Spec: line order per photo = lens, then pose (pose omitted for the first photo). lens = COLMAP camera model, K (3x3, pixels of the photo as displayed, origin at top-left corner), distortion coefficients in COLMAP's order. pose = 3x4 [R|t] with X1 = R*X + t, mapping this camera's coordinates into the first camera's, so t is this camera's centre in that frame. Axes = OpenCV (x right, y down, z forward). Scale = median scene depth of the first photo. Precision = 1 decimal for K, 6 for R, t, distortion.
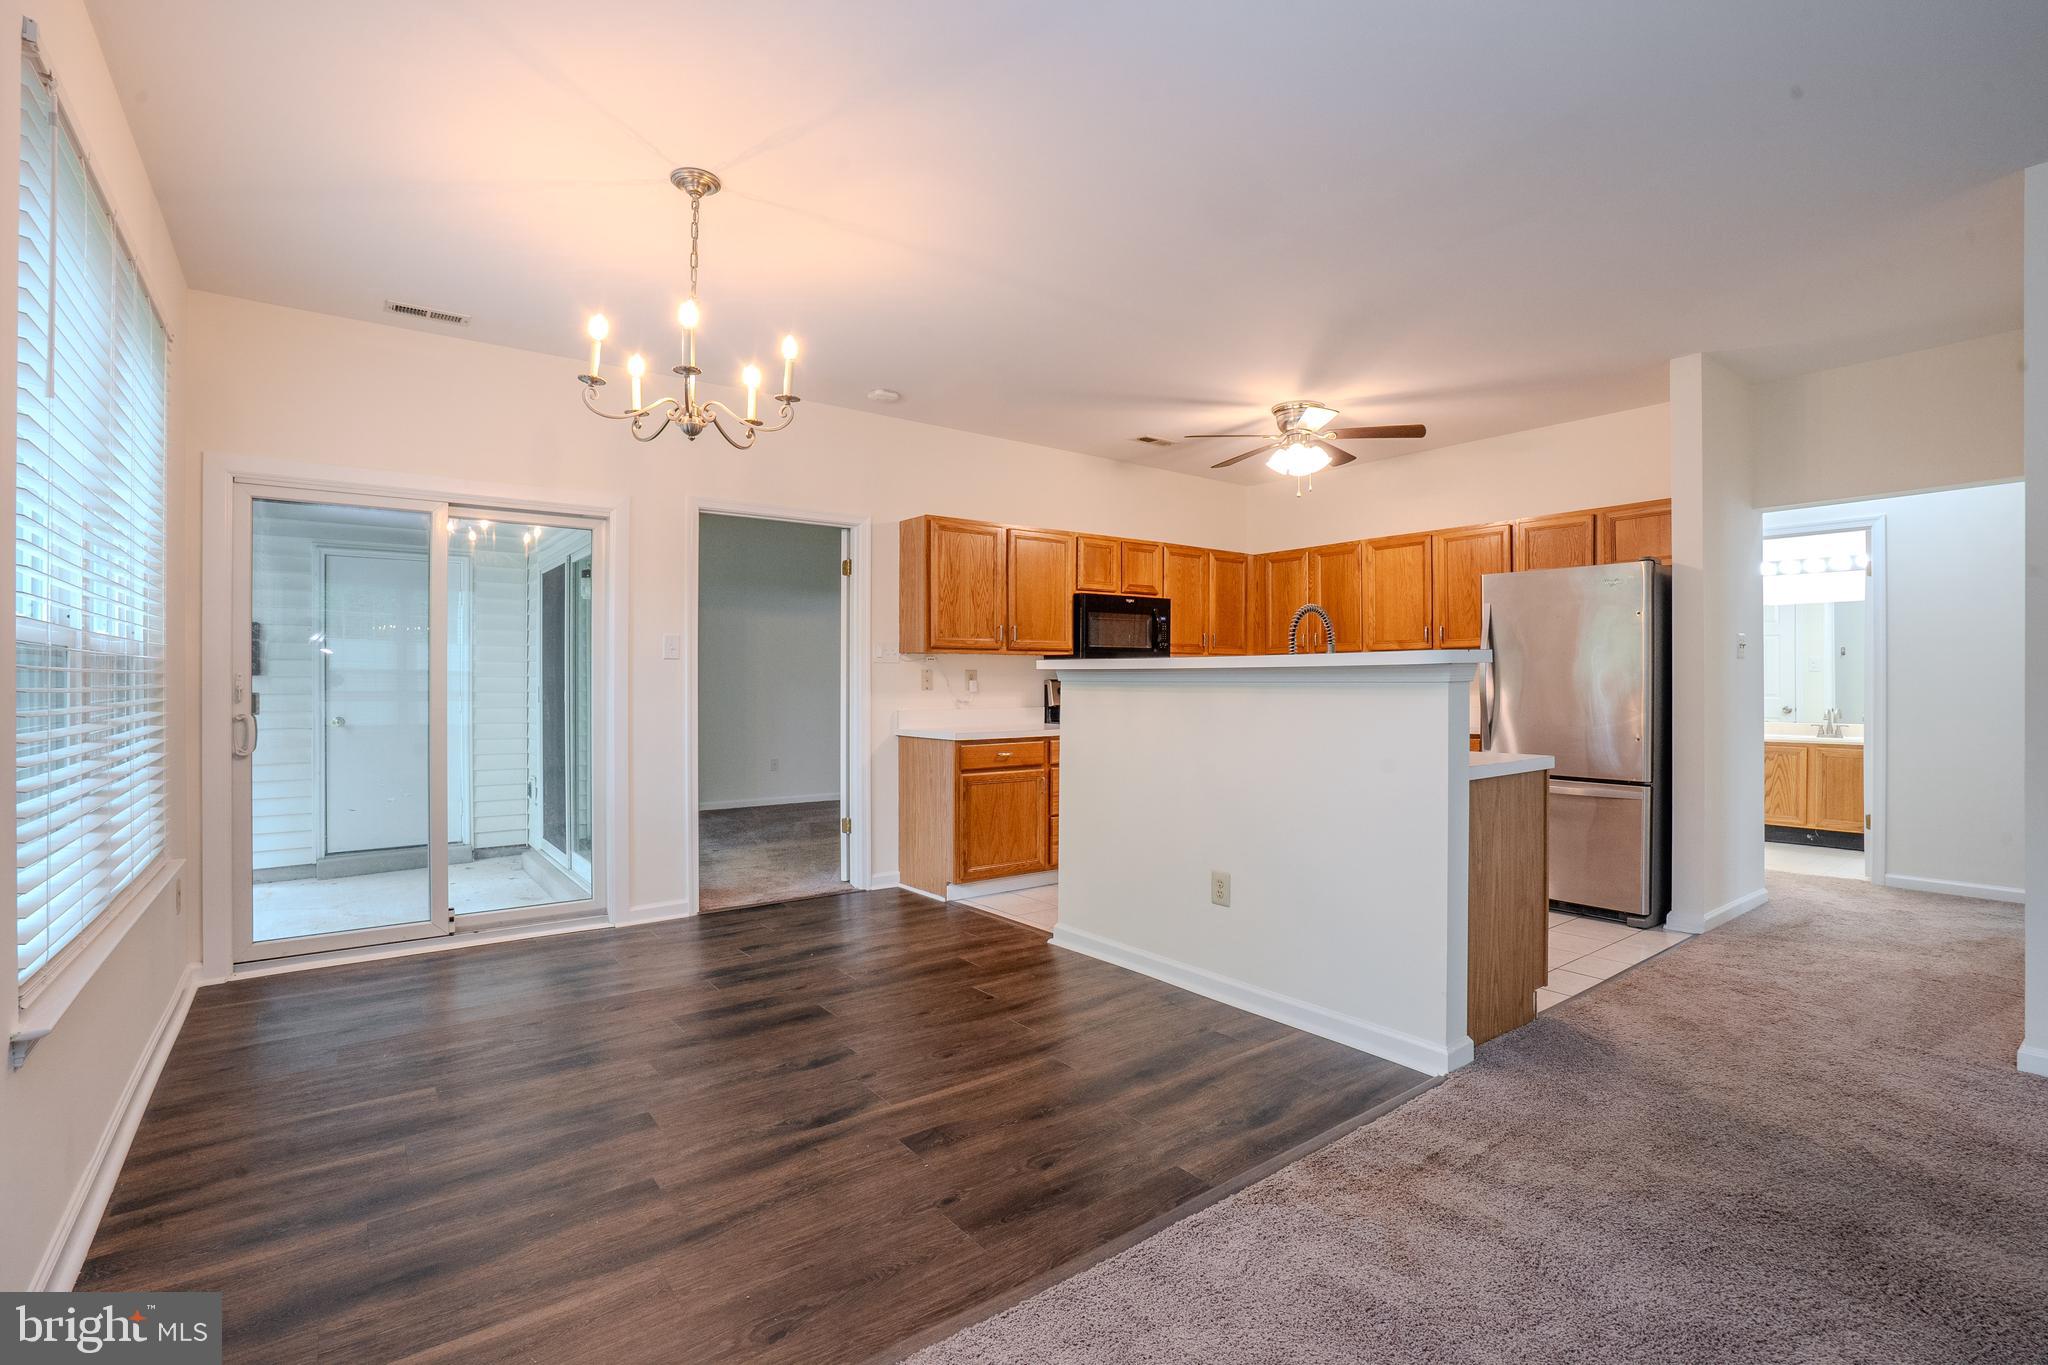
lens RADIAL K [[935.3, 0, 1024.3], [0, 935.3, 676.4], [0, 0, 1]] dist [-0.058772, 0.021069]
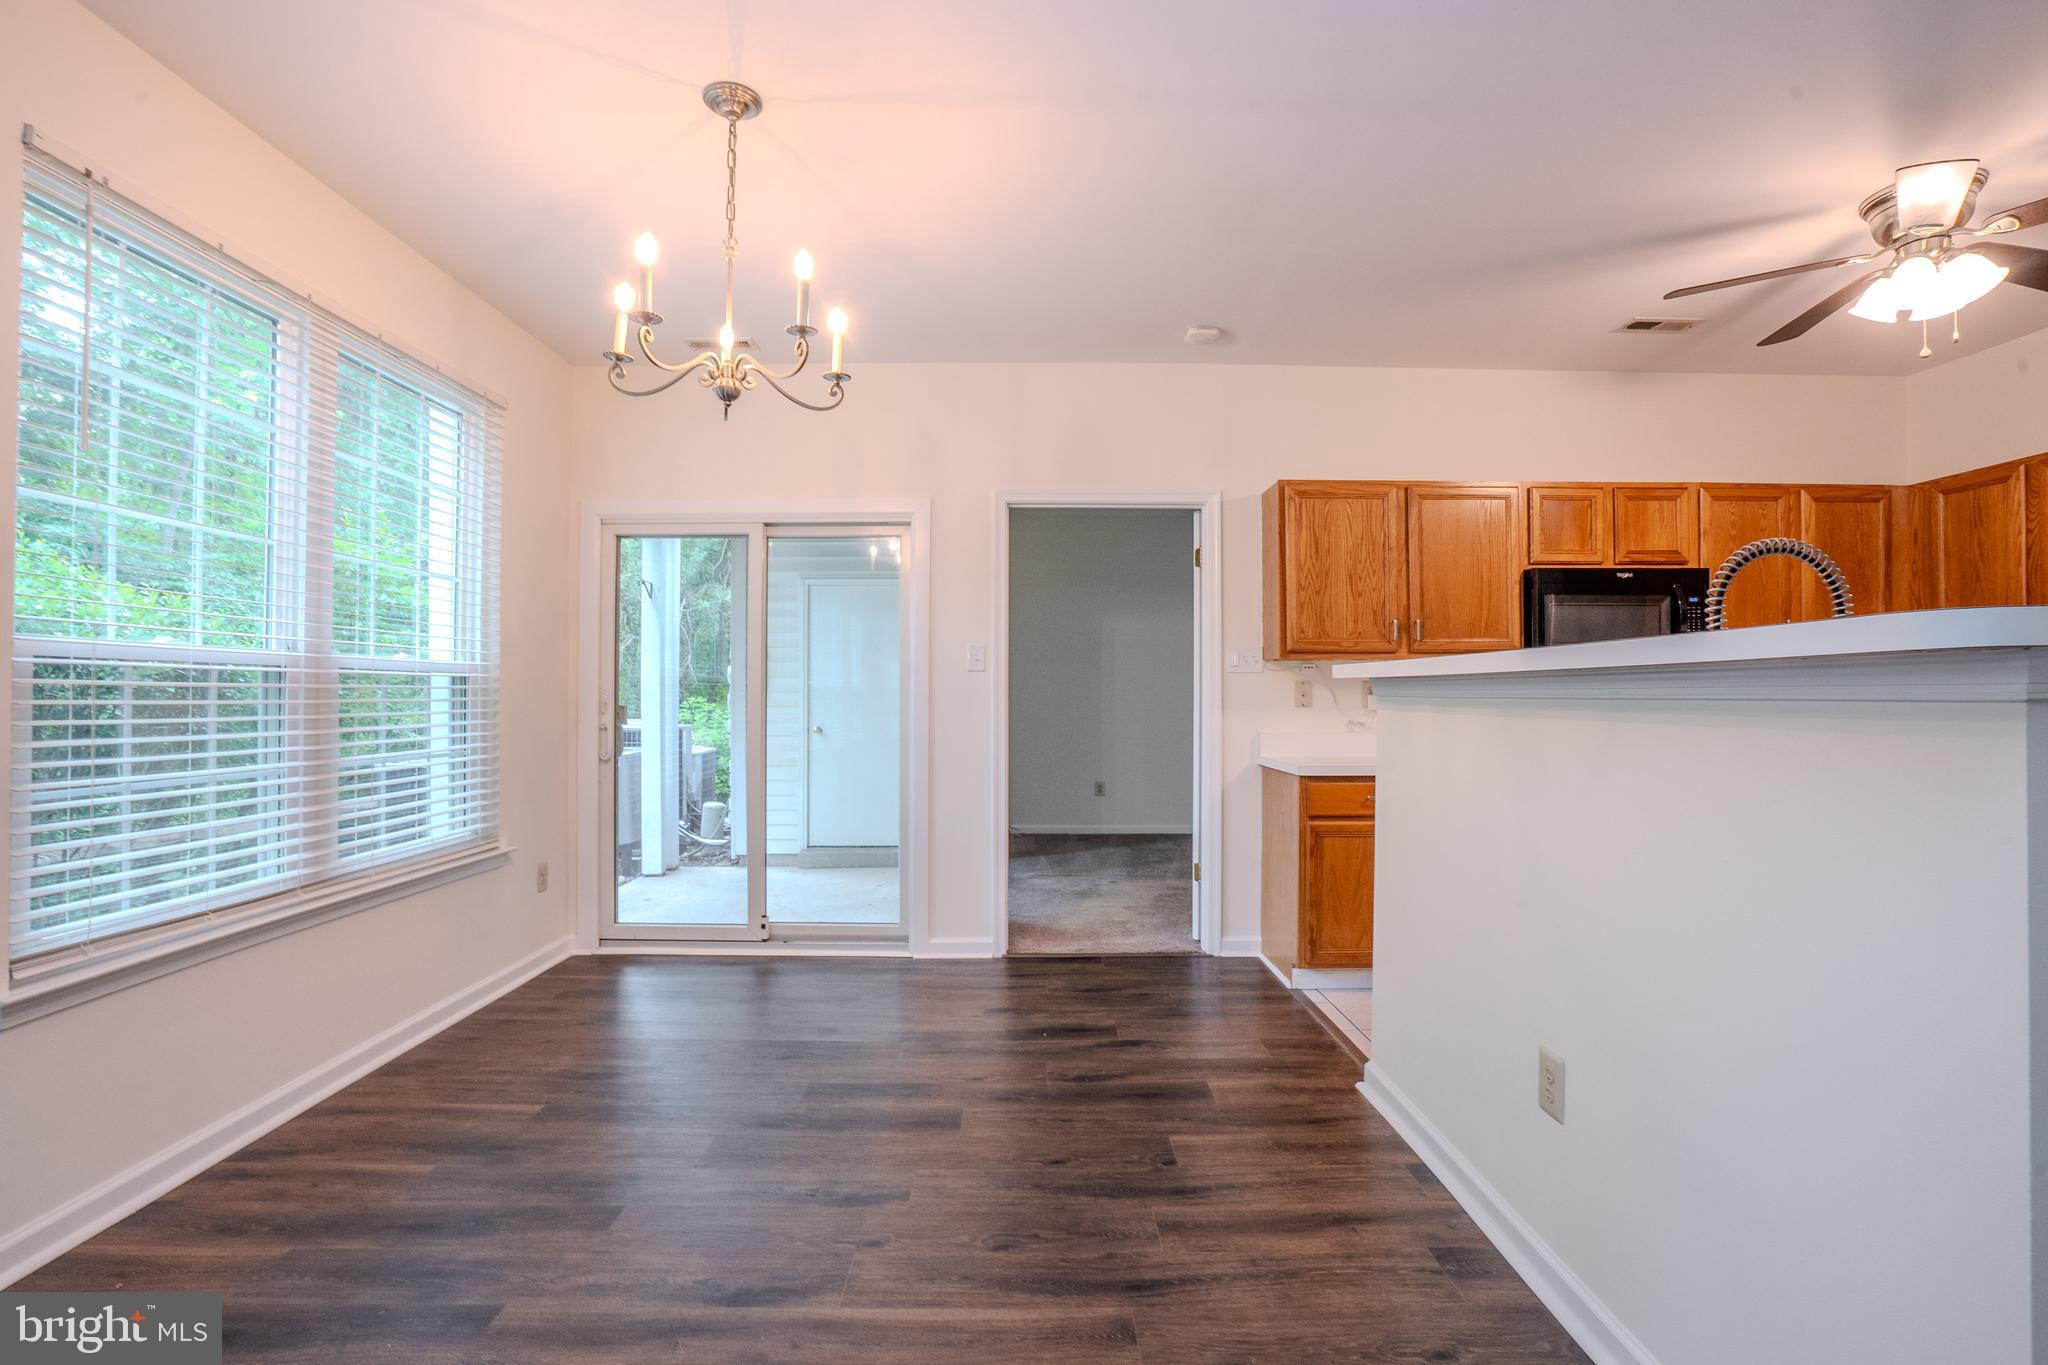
lens RADIAL K [[935.3, 0, 1028.1], [0, 935.3, 685.5], [0, 0, 1]] dist [-0.058772, 0.021069]
pose [[0.799966, -0.005449, -0.600020, 0.187255], [0.001623, 0.999975, -0.006917, 0.001304], [0.600043, 0.004559, 0.799955, 0.262011]]
